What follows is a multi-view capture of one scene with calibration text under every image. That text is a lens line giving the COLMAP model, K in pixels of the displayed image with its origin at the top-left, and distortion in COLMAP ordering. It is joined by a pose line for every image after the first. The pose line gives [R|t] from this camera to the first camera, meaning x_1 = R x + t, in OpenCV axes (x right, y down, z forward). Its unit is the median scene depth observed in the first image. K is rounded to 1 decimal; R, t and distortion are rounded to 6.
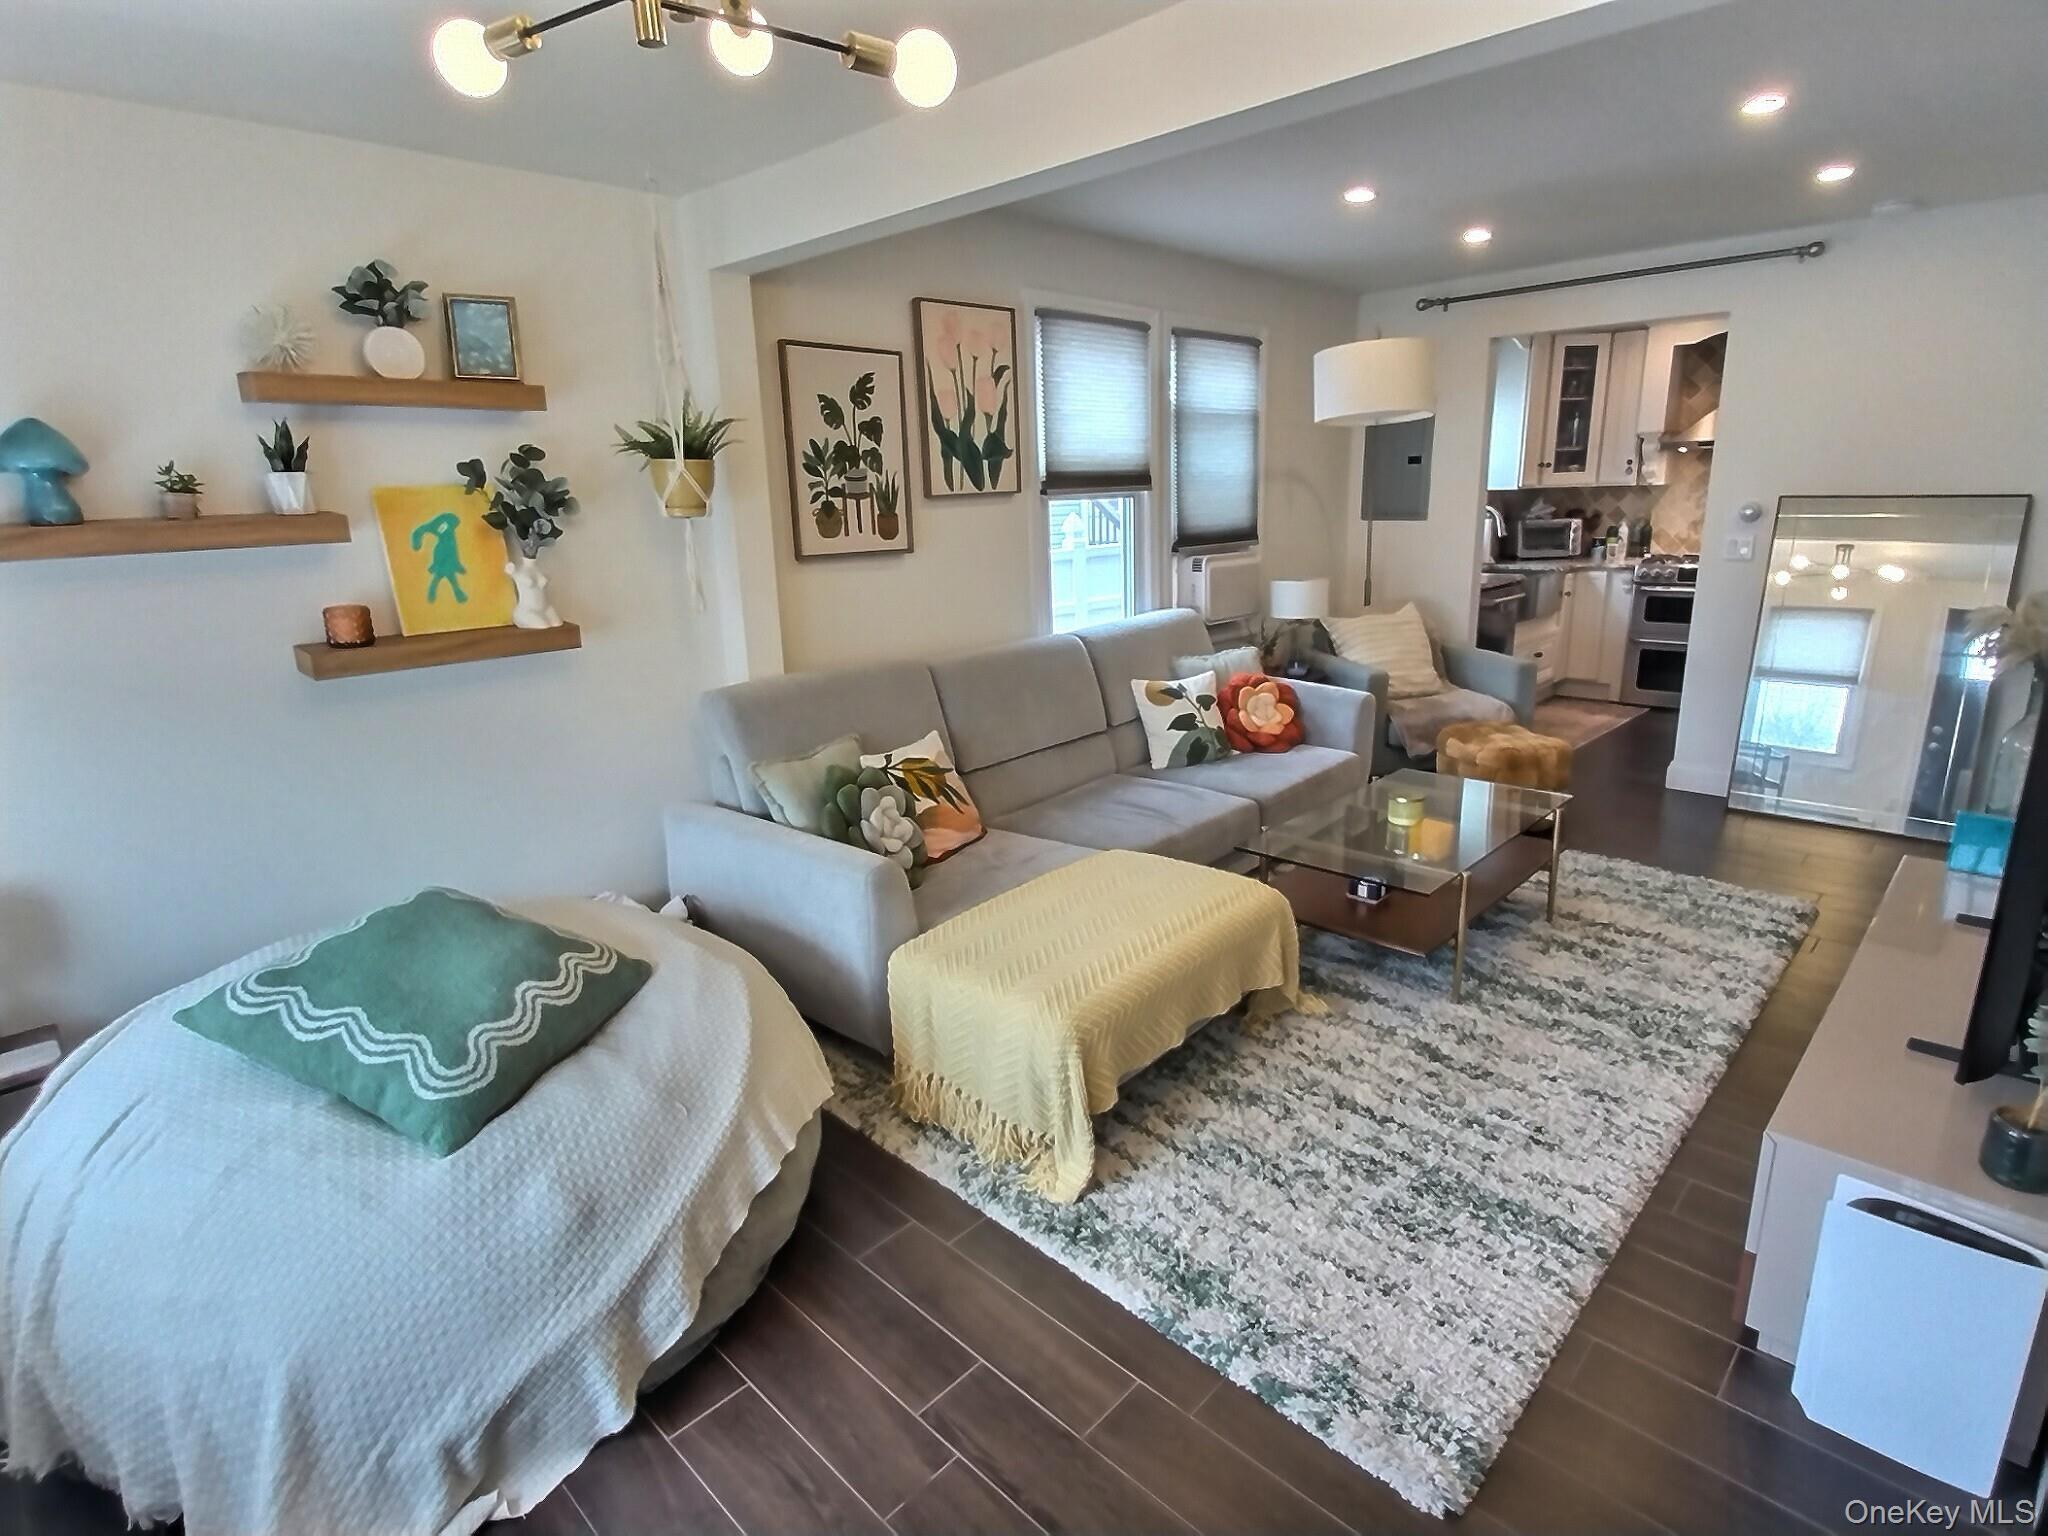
lens RADIAL K [[1058.5, 0, 1047.3], [0, 1058.5, 761.5], [0, 0, 1]] dist [0.015330, -0.016948]
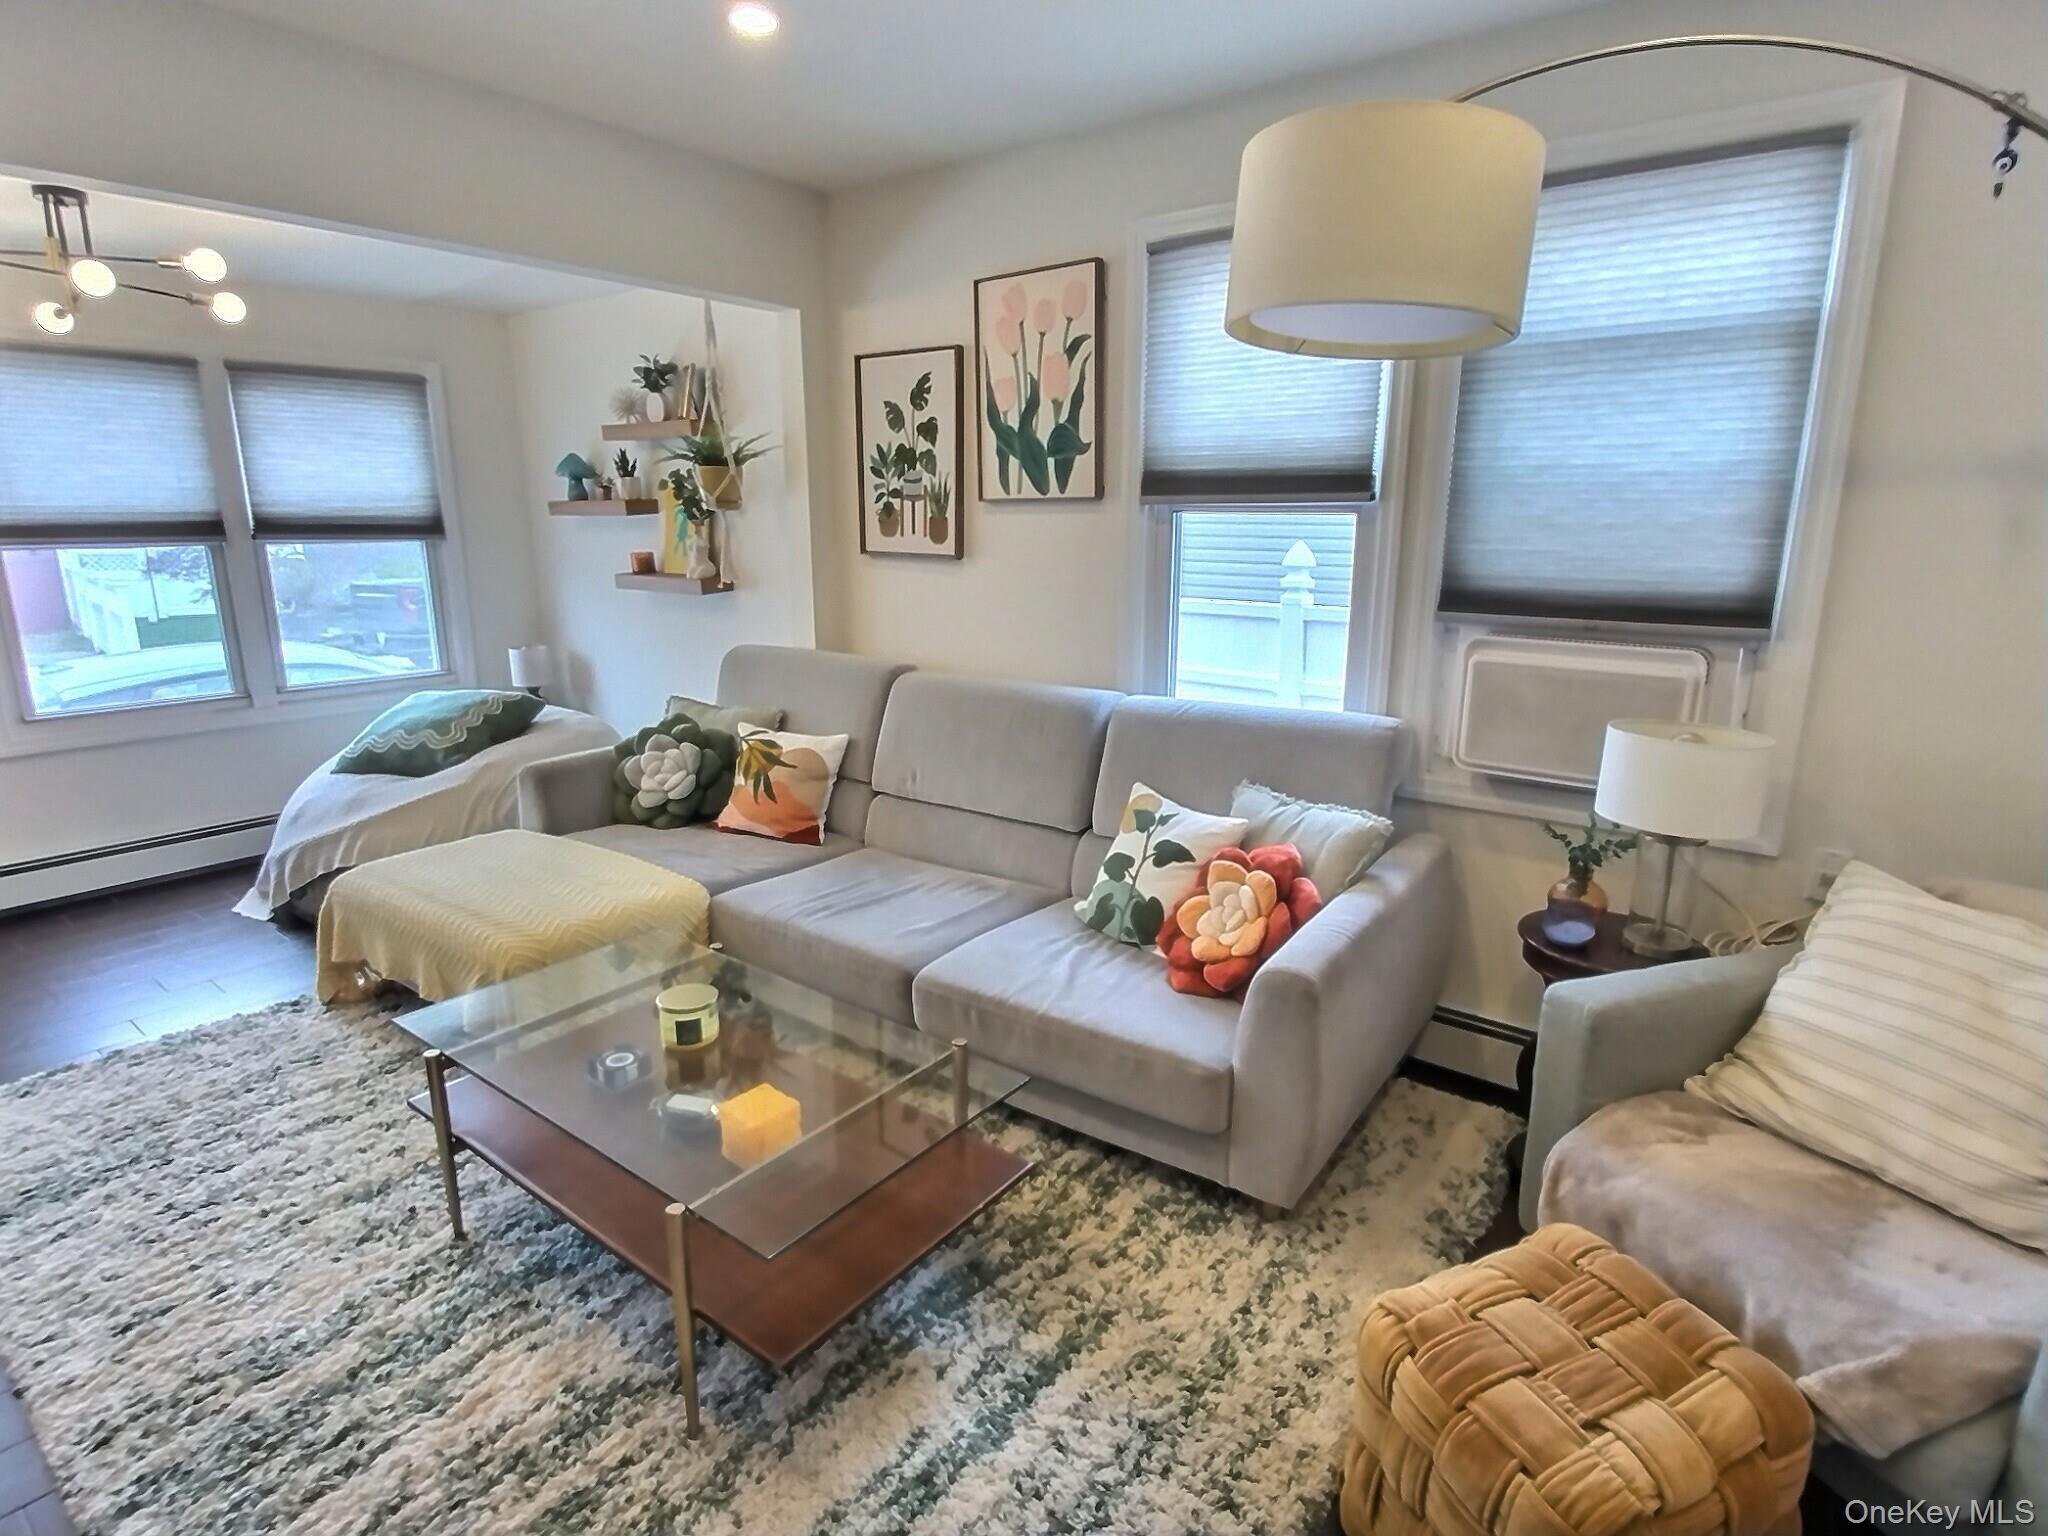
lens RADIAL K [[1058.5, 0, 1047.3], [0, 1058.5, 761.5], [0, 0, 1]] dist [0.015330, -0.016948]
pose [[0.103499, 0.253021, -0.961909, 0.853093], [-0.259362, 0.940509, 0.219485, -0.264710], [0.960218, 0.226766, 0.162966, 0.999407]]
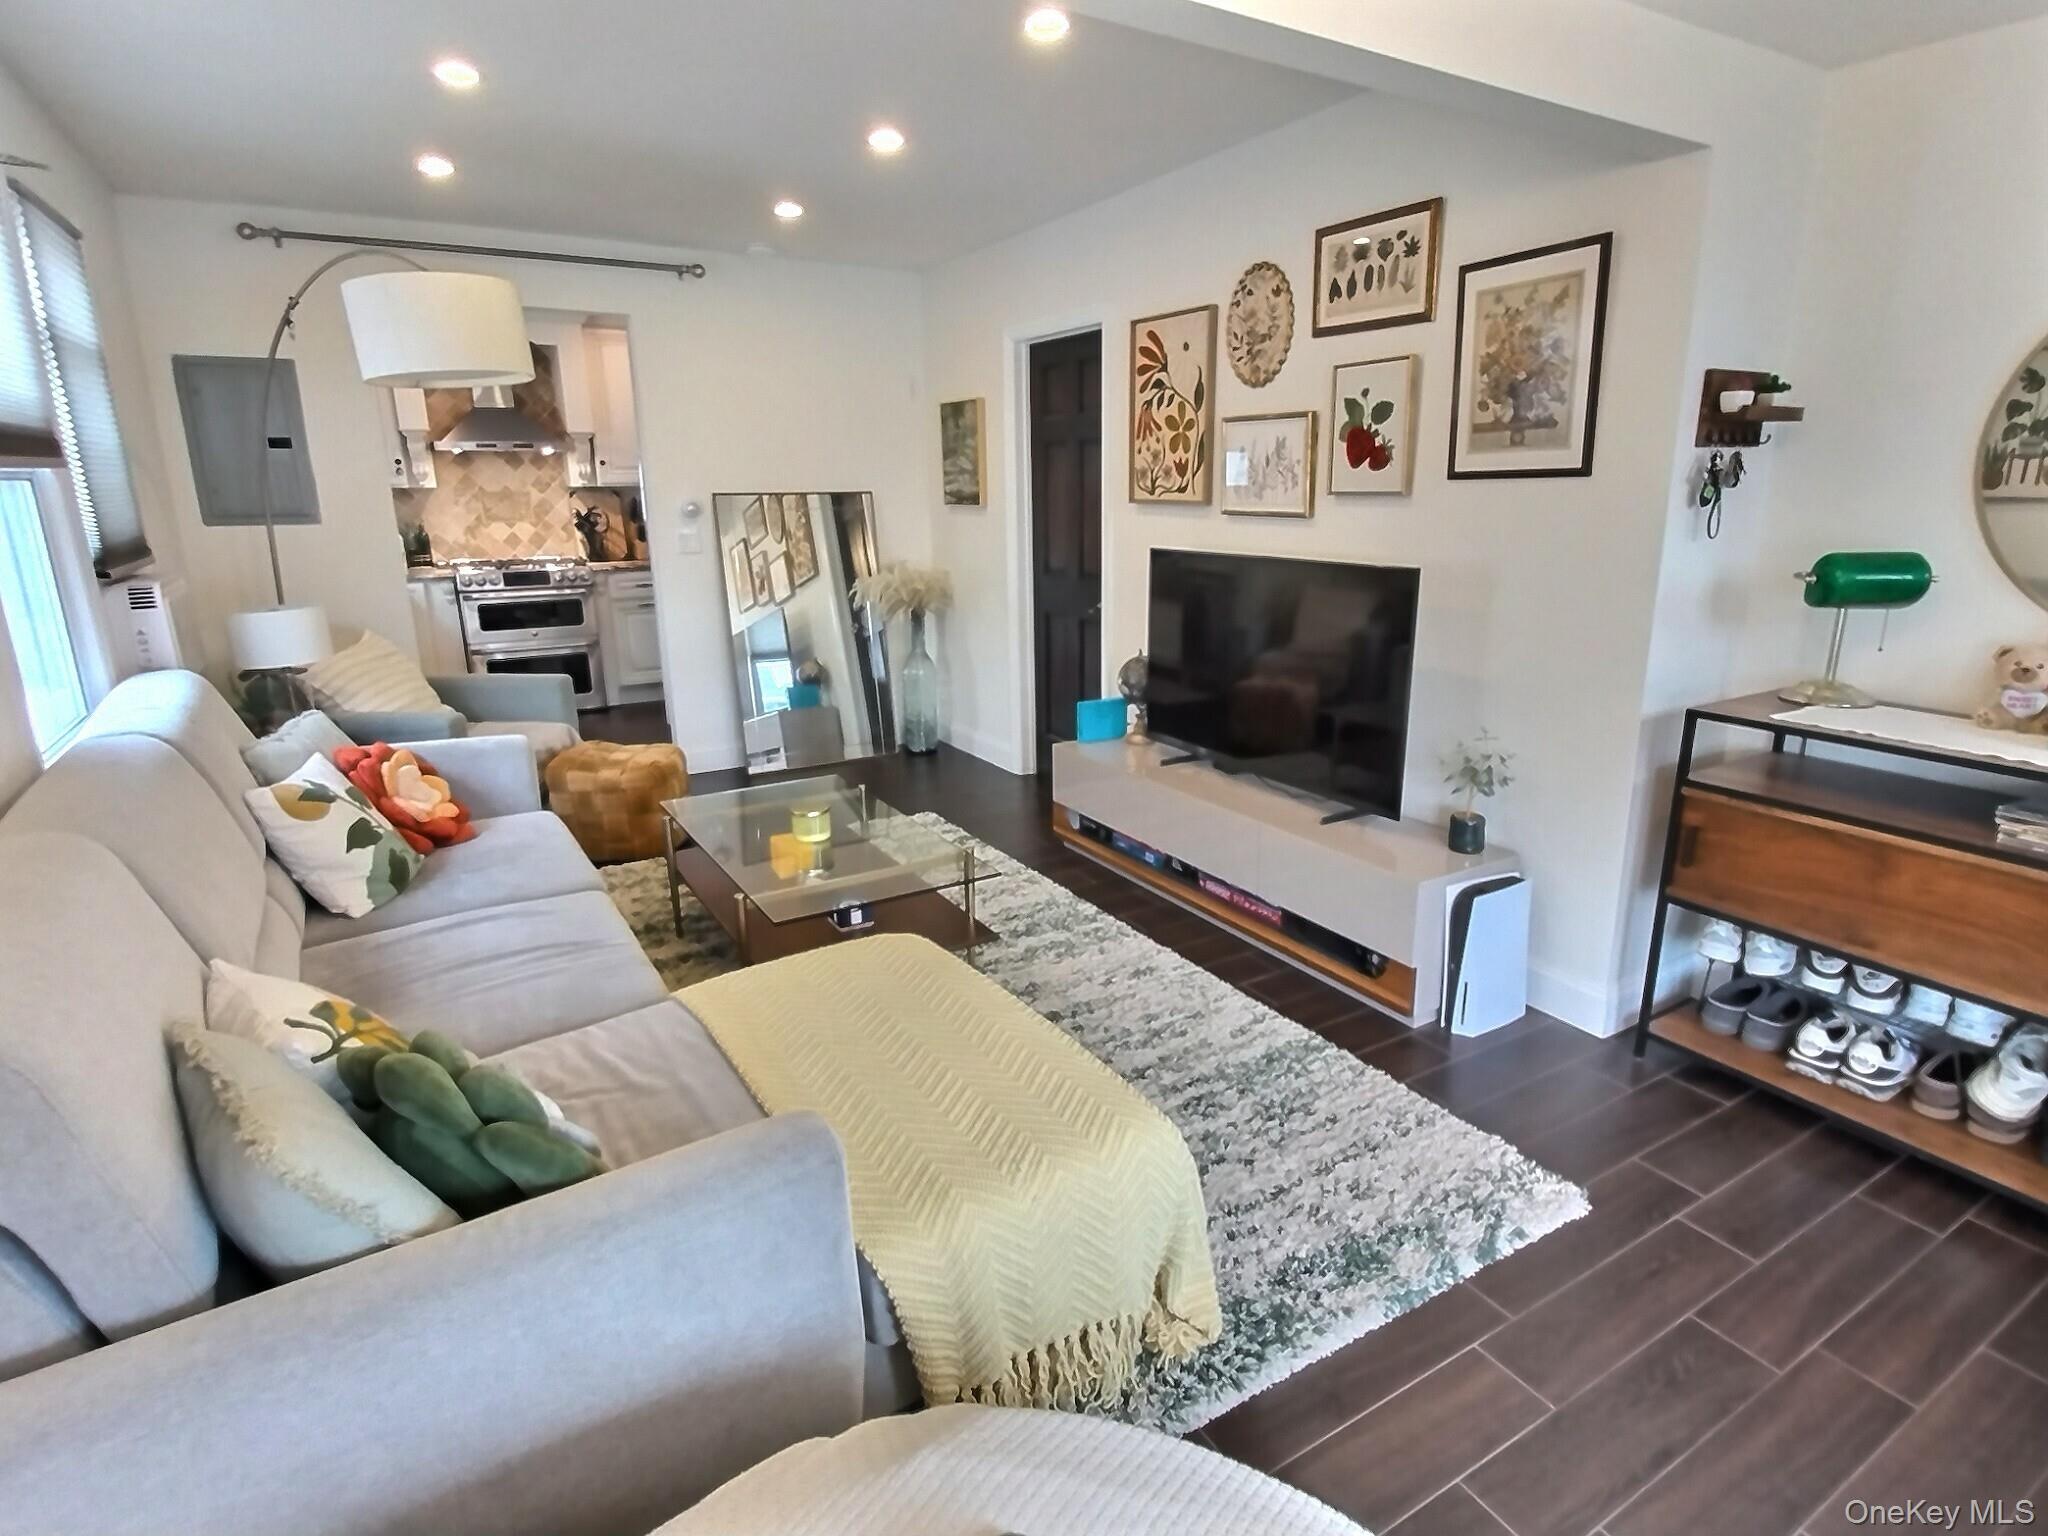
lens RADIAL K [[1068.6, 0, 1081.8], [0, 1068.6, 735.7], [0, 0, 1]] dist [0.016569, -0.000620]
pose [[0.256465, -0.206381, 0.944263, -0.411133], [0.248633, 0.958149, 0.141886, -0.090686], [-0.934027, 0.198386, 0.297045, 0.466639]]
